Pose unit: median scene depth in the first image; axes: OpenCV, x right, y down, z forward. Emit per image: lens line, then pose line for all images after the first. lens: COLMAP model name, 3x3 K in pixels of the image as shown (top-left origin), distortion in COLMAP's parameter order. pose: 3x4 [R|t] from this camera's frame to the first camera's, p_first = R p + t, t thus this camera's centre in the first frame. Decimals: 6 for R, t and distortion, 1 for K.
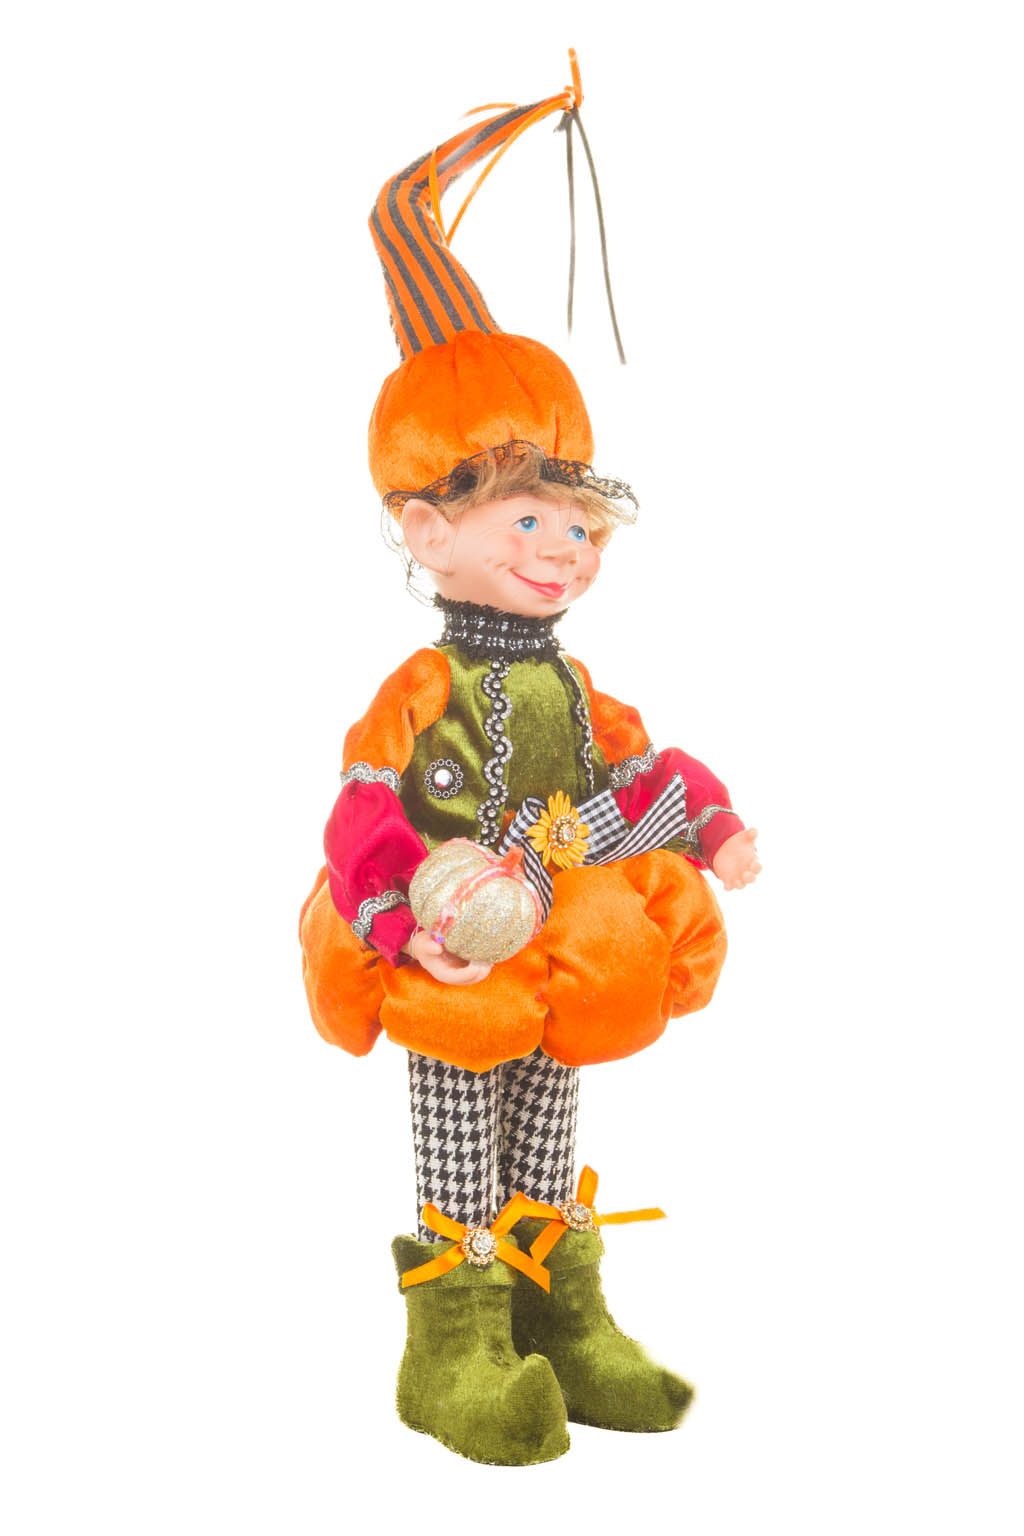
lens RADIAL K [[3097.8, 0, 512.0], [0, 3097.8, 768.0], [0, 0, 1]] dist [0.005706, -0.004824]
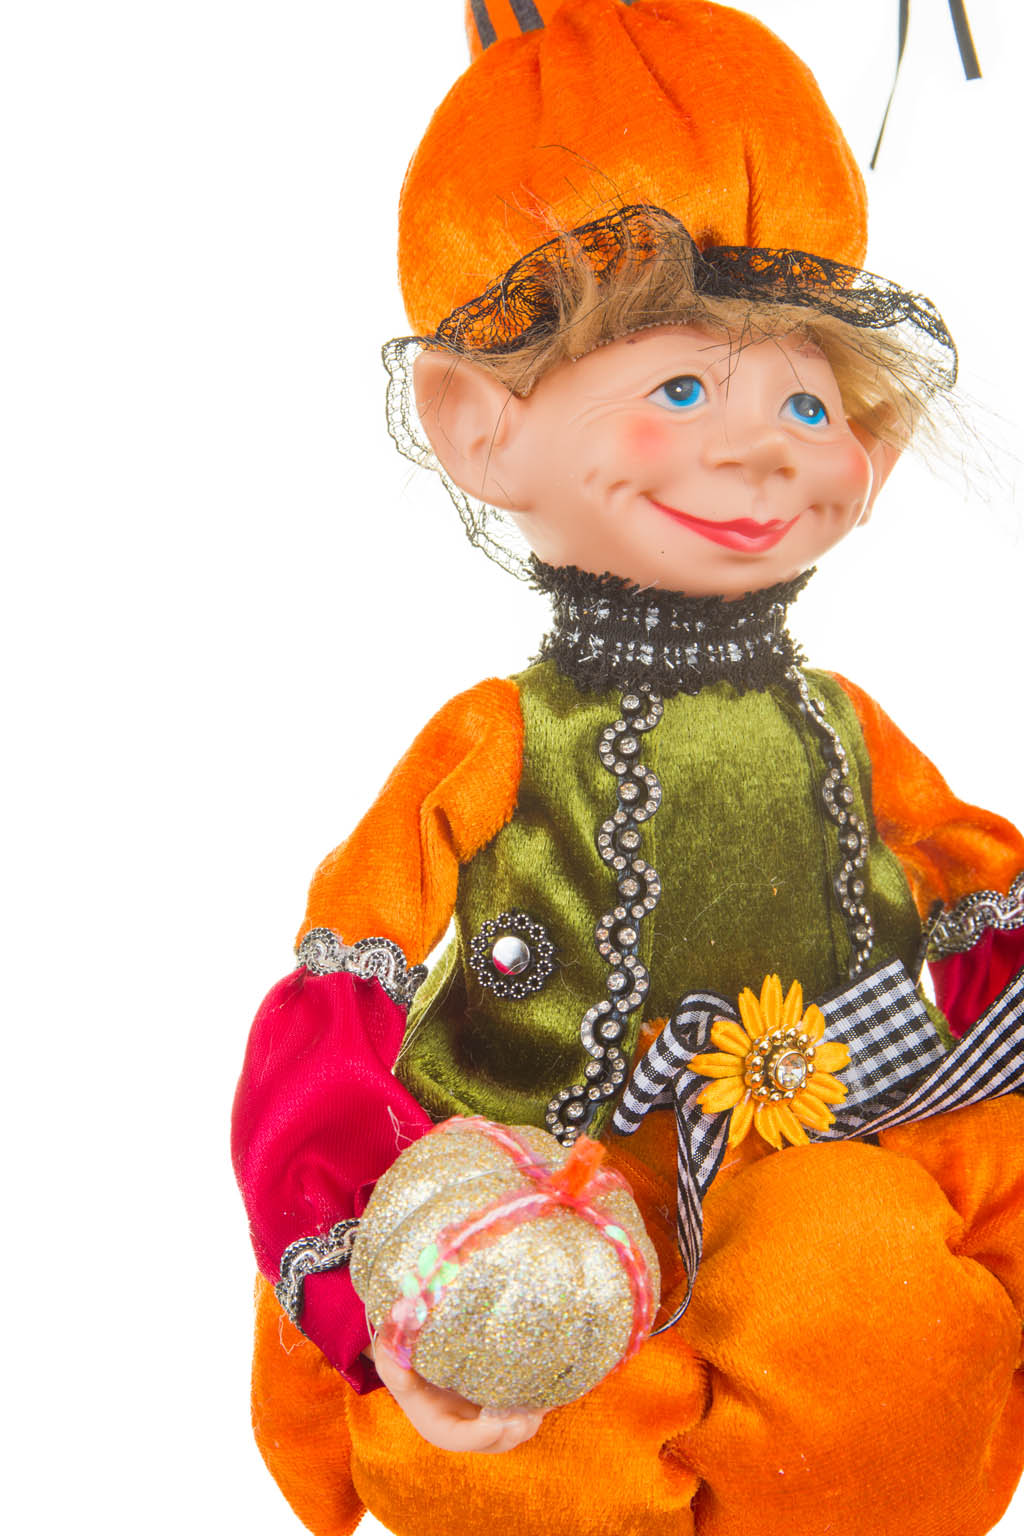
lens RADIAL K [[2967.9, 0, 544.5], [0, 2967.9, 797.4], [0, 0, 1]] dist [-0.067577, -0.030632]
pose [[0.966088, -0.018962, -0.257516, 0.096431], [0.026277, 0.999342, 0.024993, -0.030561], [0.256872, -0.030912, 0.965951, 0.568543]]
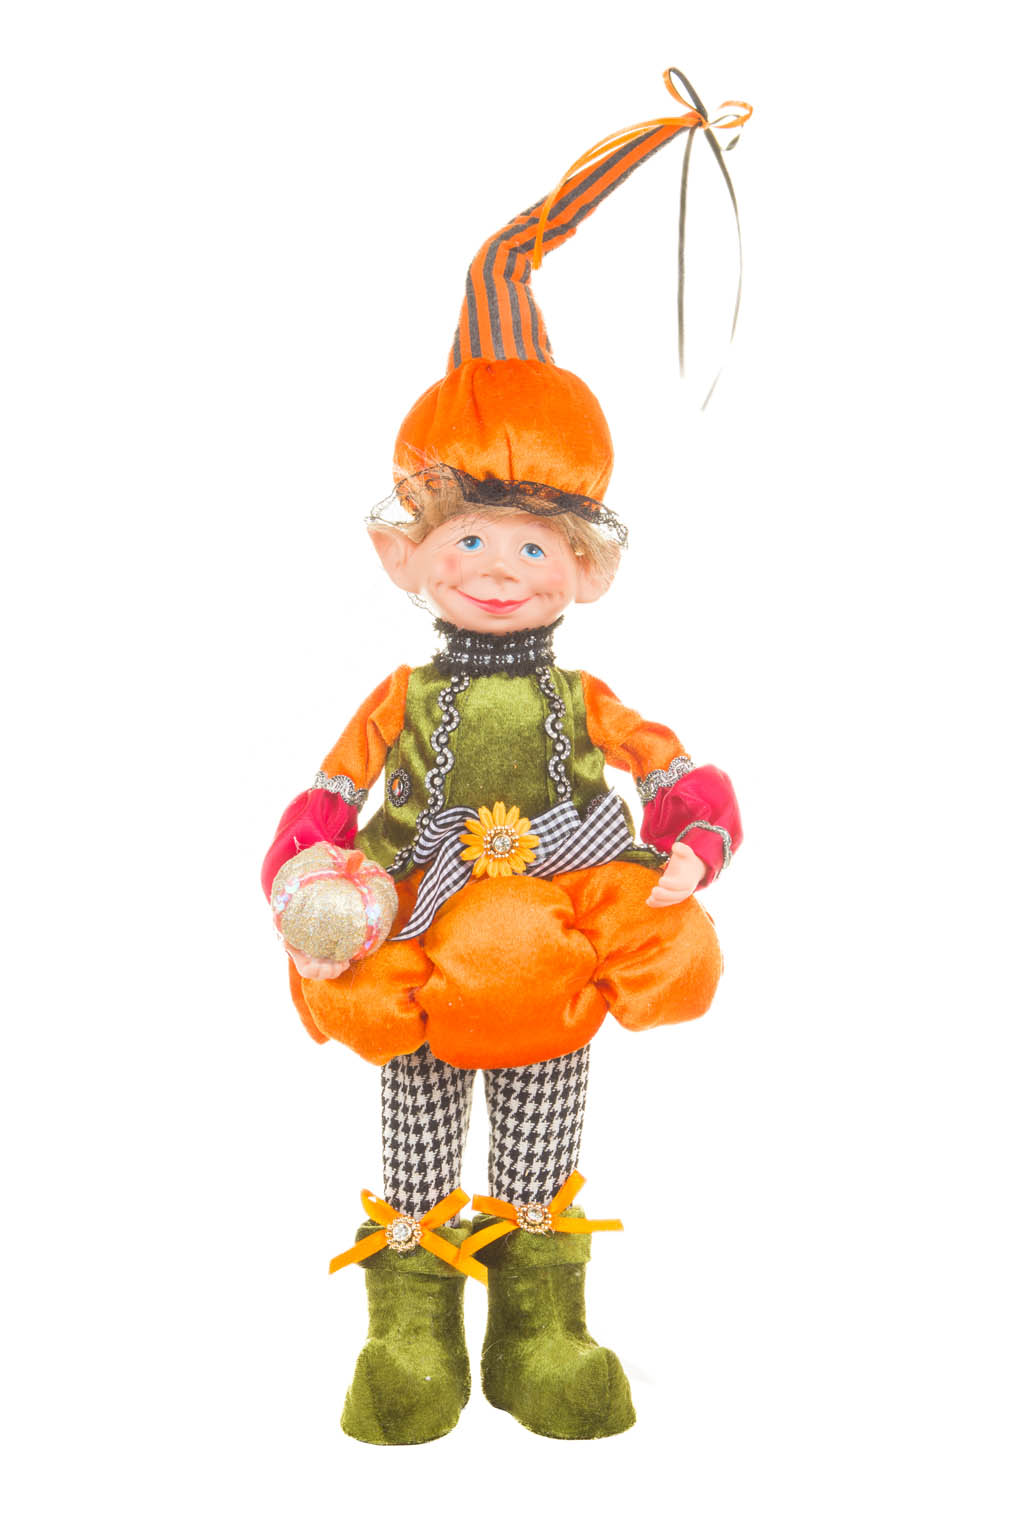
lens RADIAL K [[3097.8, 0, 512.0], [0, 3097.8, 768.0], [0, 0, 1]] dist [0.005706, -0.004824]
pose [[0.807136, 0.015393, -0.590165, 0.626209], [-0.019078, 0.999818, -0.000015, -0.003877], [0.590057, 0.011271, 0.807283, 0.171125]]
